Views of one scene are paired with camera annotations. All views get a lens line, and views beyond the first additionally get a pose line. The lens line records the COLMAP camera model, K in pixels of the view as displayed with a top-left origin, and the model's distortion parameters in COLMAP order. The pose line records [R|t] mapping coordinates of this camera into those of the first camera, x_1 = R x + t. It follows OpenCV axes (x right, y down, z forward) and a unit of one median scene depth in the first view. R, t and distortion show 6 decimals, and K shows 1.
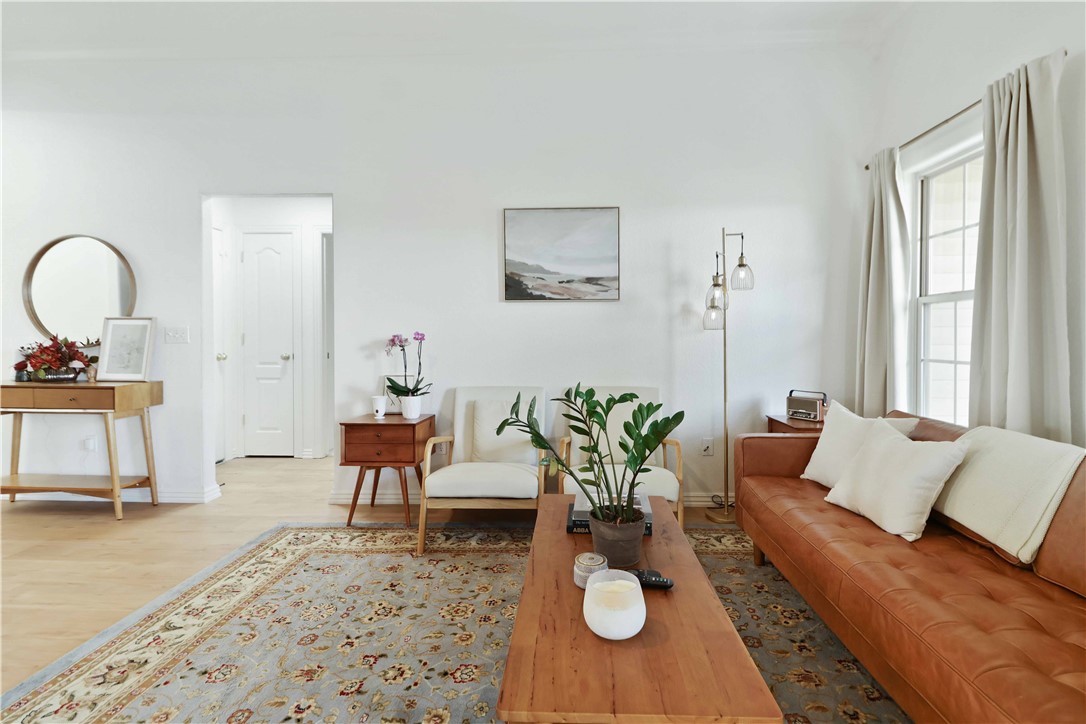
lens RADIAL K [[514.5, 0, 570.4], [0, 514.5, 357.8], [0, 0, 1]] dist [0.003107, -0.016944]
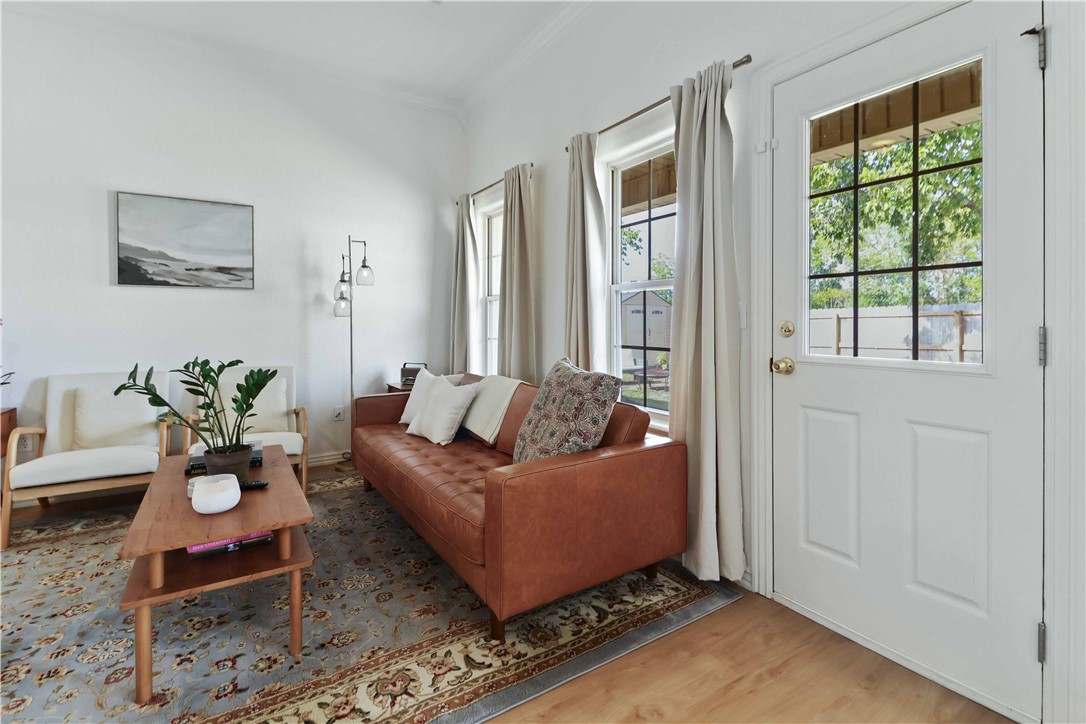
lens RADIAL K [[508.7, 0, 568.9], [0, 508.7, 328.1], [0, 0, 1]] dist [0.003487, -0.007089]
pose [[0.821652, -0.001117, 0.569988, 0.040848], [0.020001, 0.999439, -0.026874, 0.021718], [-0.569638, 0.033482, 0.821213, -0.417643]]
